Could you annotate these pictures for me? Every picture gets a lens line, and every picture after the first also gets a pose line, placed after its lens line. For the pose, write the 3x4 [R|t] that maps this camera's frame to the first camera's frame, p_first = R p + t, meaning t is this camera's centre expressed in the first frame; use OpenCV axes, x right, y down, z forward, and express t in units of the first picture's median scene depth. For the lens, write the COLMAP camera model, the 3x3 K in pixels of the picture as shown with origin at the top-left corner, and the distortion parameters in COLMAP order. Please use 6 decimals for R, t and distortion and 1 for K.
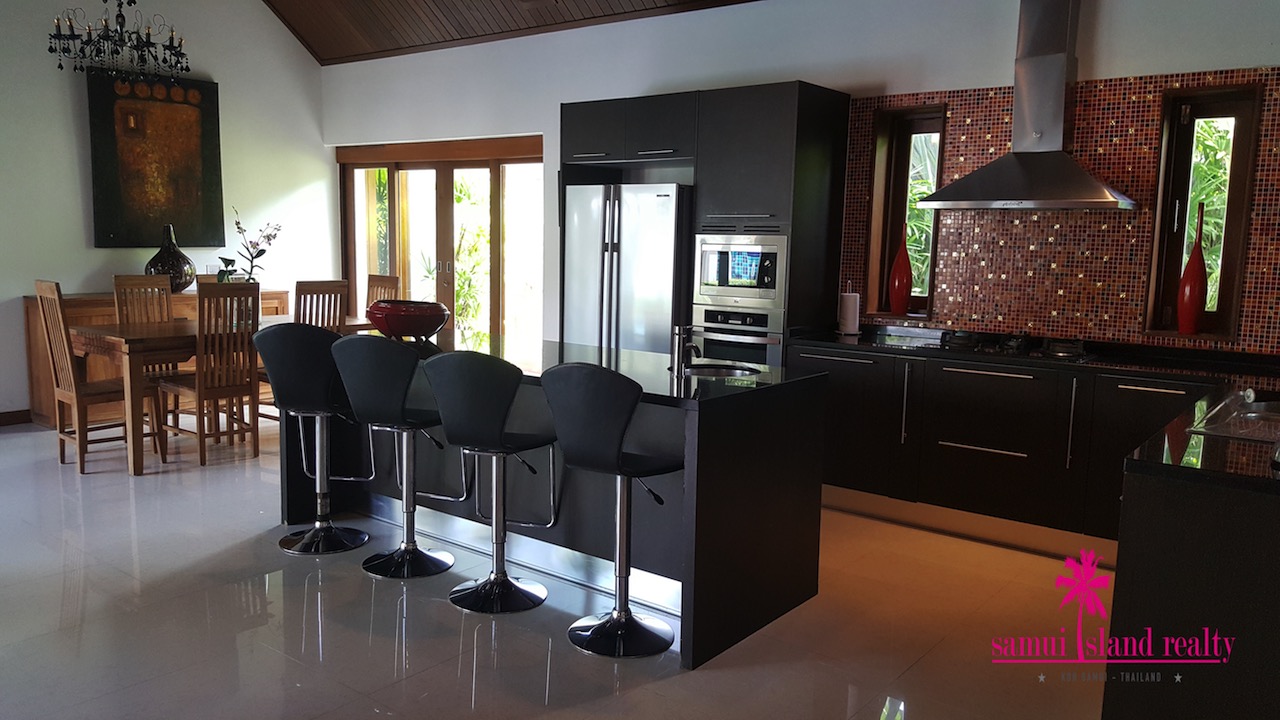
lens RADIAL K [[961.8, 0, 640.0], [0, 961.8, 360.0], [0, 0, 1]] dist [-0.002252, -0.064241]
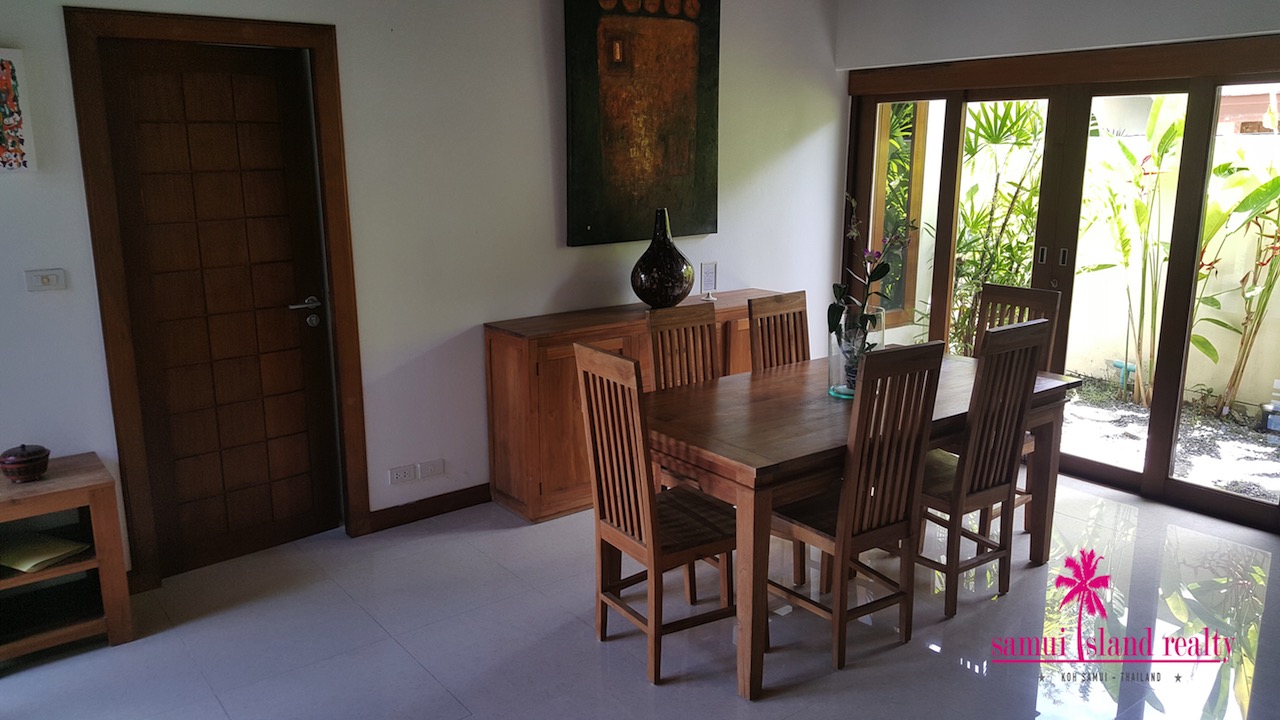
lens RADIAL K [[958.9, 0, 640.0], [0, 958.9, 360.0], [0, 0, 1]] dist [0.090977, -0.005089]
pose [[0.966952, 0.022555, -0.253960, -0.338214], [0.001119, 0.995694, 0.092692, -0.098463], [0.254957, -0.089913, 0.962763, 0.337557]]
